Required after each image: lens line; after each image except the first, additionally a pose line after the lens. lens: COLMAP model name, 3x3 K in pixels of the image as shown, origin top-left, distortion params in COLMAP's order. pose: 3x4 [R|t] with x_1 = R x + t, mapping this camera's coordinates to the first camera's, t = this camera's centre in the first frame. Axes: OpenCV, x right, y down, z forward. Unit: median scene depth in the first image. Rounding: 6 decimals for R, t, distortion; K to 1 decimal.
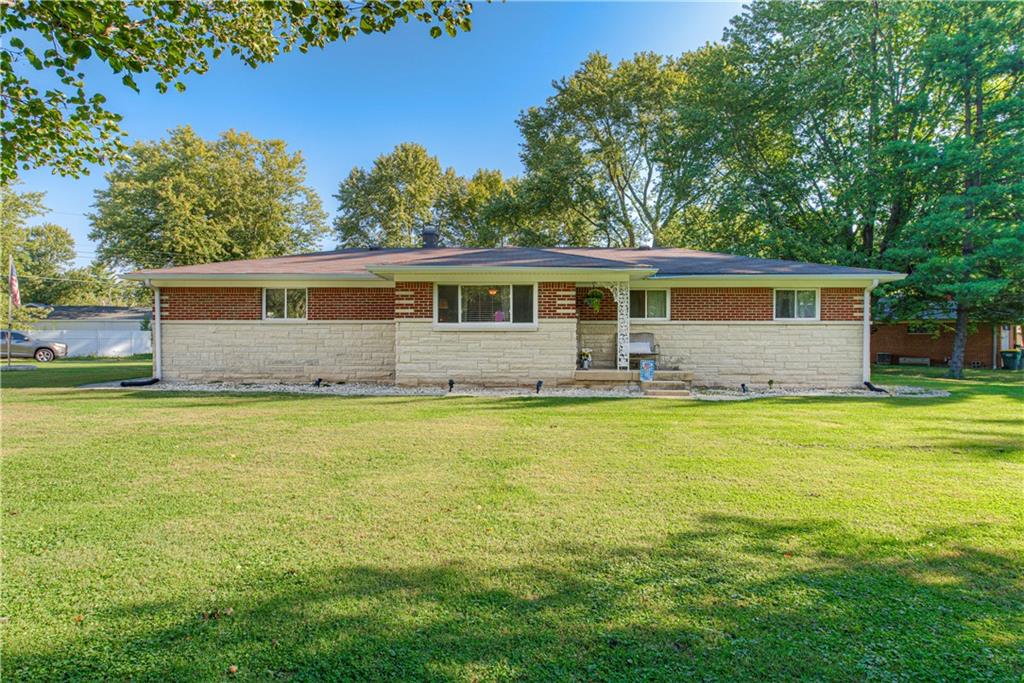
lens RADIAL K [[596.0, 0, 511.7], [0, 596.0, 336.6], [0, 0, 1]] dist [-0.002470, -0.000841]
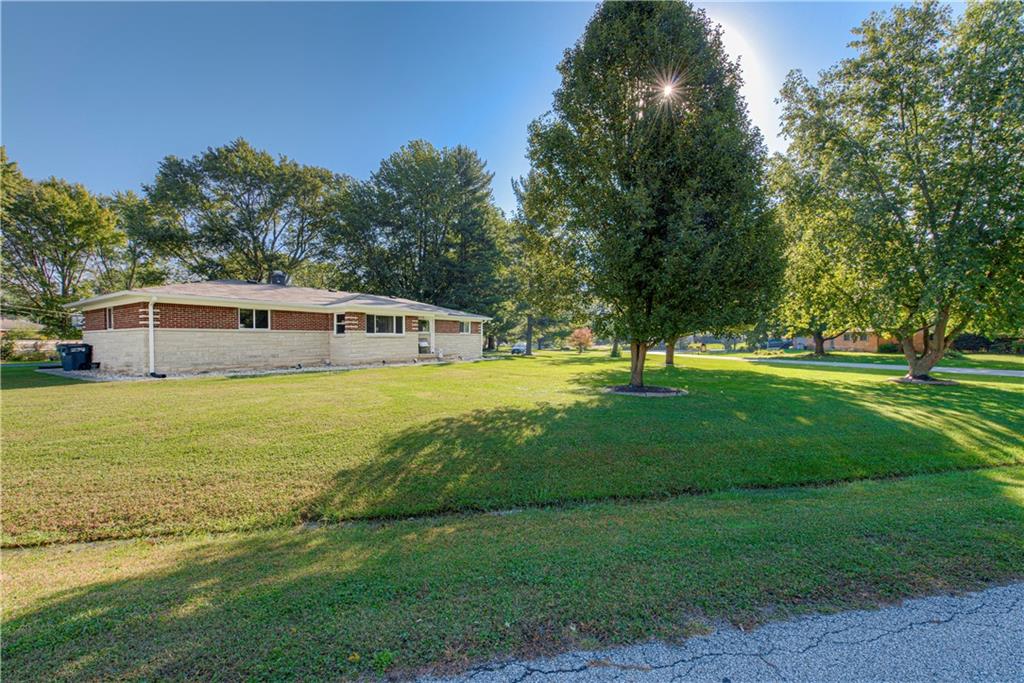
lens RADIAL K [[398.5, 0, 515.8], [0, 398.5, 341.2], [0, 0, 1]] dist [-0.009003, -0.000011]
pose [[0.525938, -0.005929, 0.850502, -0.887320], [0.001083, 0.999980, 0.006301, -0.002789], [-0.850522, -0.002392, 0.525934, -0.128200]]
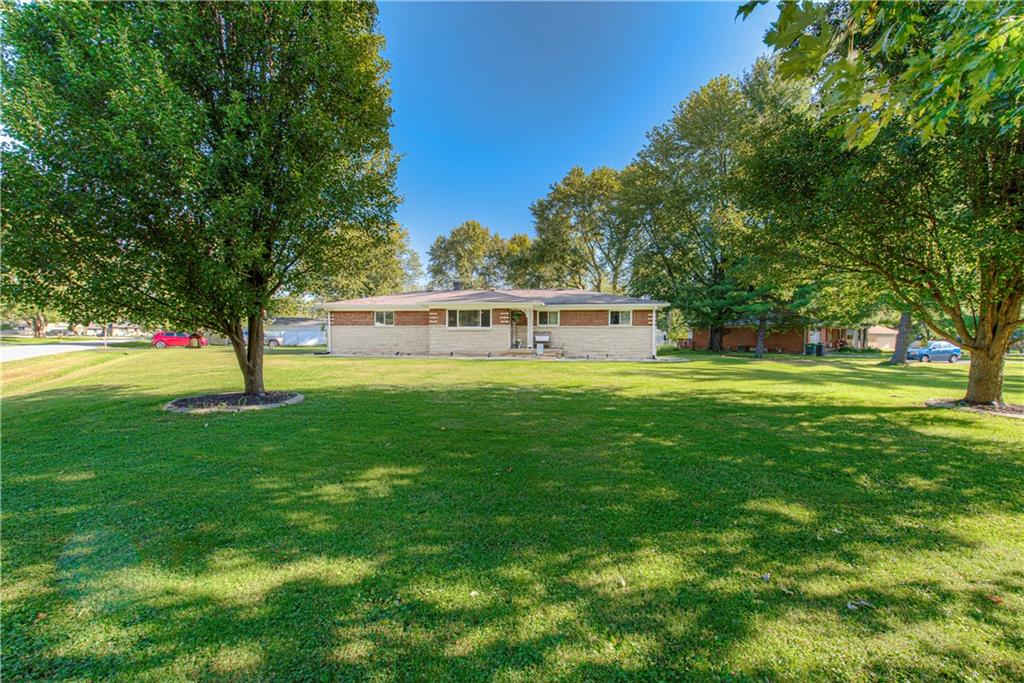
lens RADIAL K [[398.5, 0, 514.6], [0, 398.5, 339.3], [0, 0, 1]] dist [-0.009003, -0.000011]
pose [[0.995036, 0.002354, -0.099491, 0.240586], [-0.001657, 0.999974, 0.007086, 0.010925], [0.099505, -0.006886, 0.995013, -0.408049]]
